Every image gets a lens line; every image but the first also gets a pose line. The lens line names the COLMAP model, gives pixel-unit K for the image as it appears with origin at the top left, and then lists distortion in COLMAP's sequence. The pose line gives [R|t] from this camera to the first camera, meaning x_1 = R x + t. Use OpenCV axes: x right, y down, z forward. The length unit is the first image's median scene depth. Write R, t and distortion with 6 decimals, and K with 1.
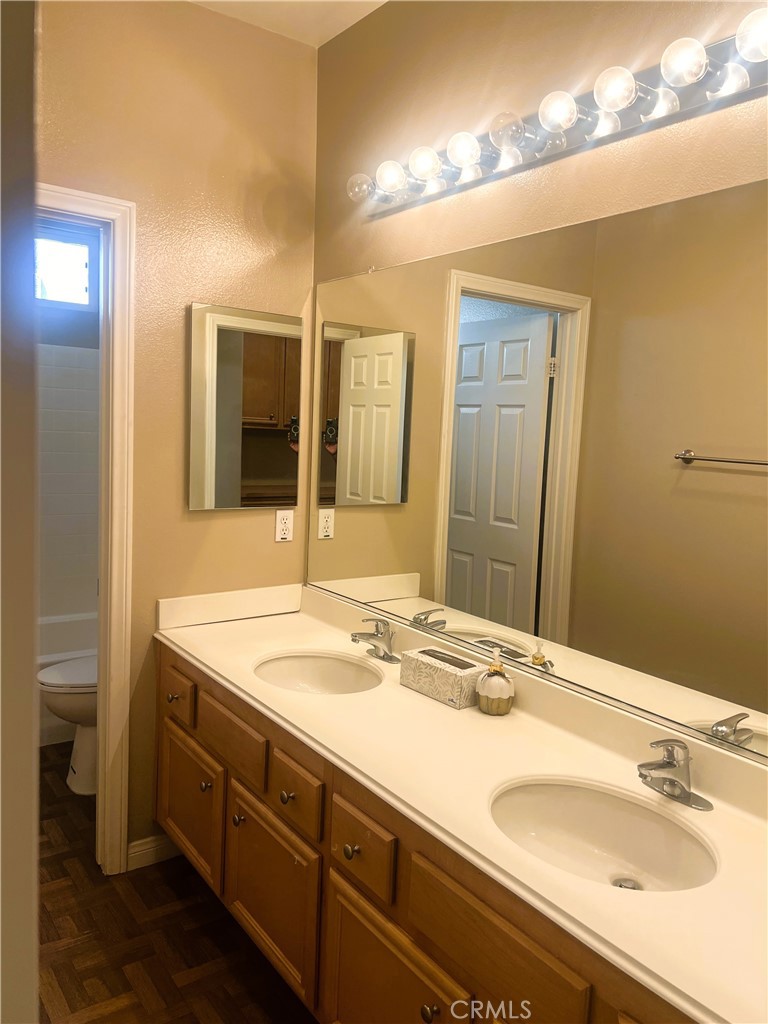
lens RADIAL K [[770.4, 0, 385.7], [0, 770.4, 506.5], [0, 0, 1]] dist [0.050269, -0.060051]
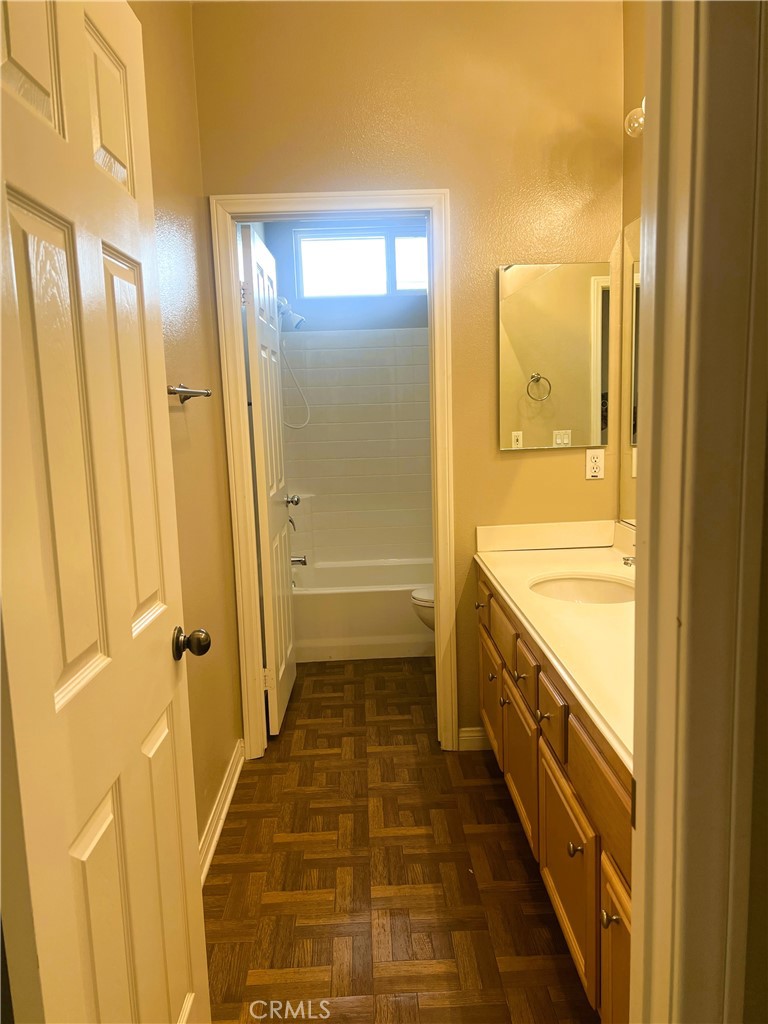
lens RADIAL K [[770.4, 0, 377.9], [0, 770.4, 515.5], [0, 0, 1]] dist [0.050269, -0.060051]
pose [[0.824128, 0.014340, -0.566222, 0.245561], [0.006012, 0.999402, 0.034062, 0.062699], [0.566372, -0.031476, 0.823548, -0.051401]]
